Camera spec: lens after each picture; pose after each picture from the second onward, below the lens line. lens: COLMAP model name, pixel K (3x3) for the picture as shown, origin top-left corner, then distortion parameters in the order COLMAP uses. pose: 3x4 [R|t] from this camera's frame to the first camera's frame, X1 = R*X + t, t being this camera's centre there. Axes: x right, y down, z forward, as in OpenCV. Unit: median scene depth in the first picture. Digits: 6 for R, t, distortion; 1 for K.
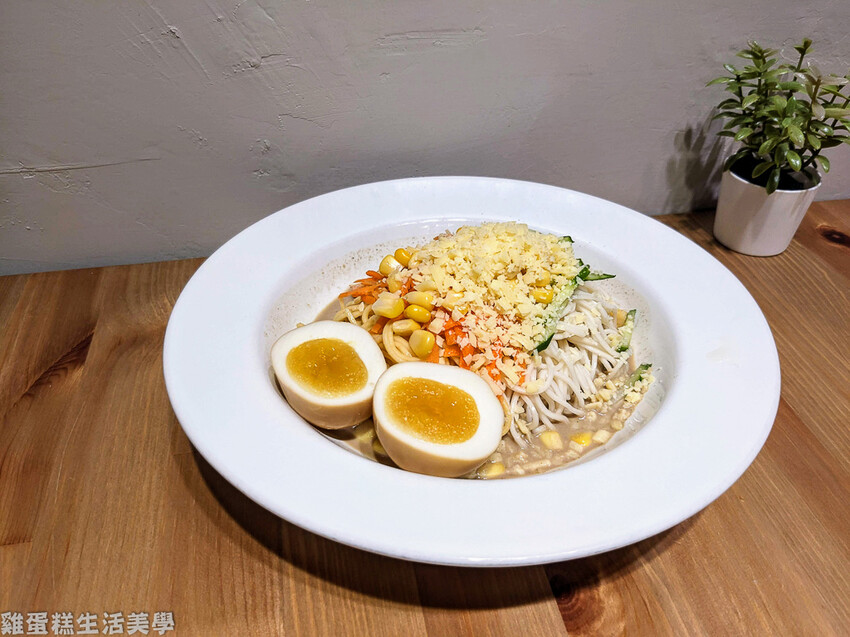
lens RADIAL K [[674.3, 0, 401.6], [0, 674.3, 329.3], [0, 0, 1]] dist [-0.004206, -0.044430]
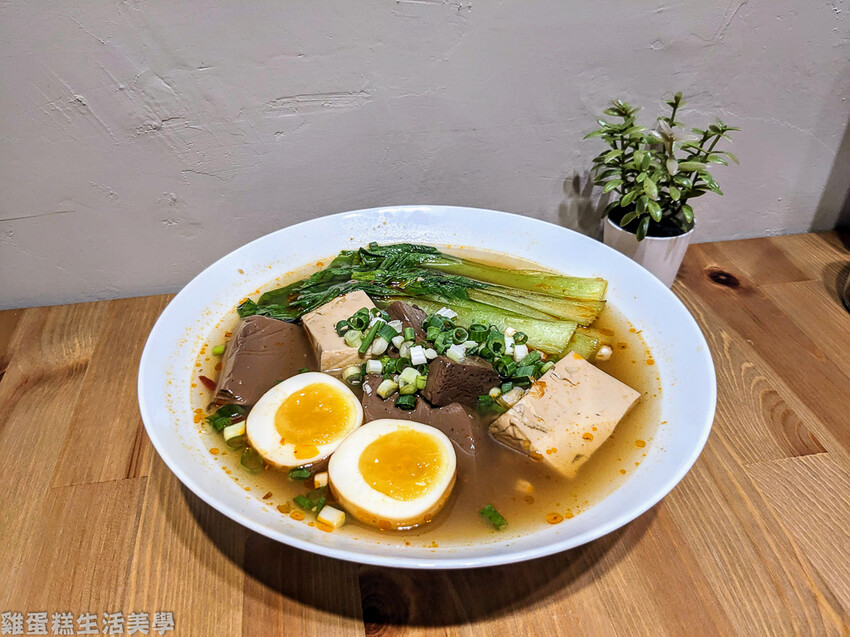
lens RADIAL K [[674.3, 0, 398.9], [0, 674.3, 315.7], [0, 0, 1]] dist [-0.004206, -0.044430]
pose [[0.999558, 0.001549, -0.029676, 0.202593], [-0.002676, 0.999275, -0.037968, -0.043234], [0.029596, 0.038031, 0.998838, -0.071354]]
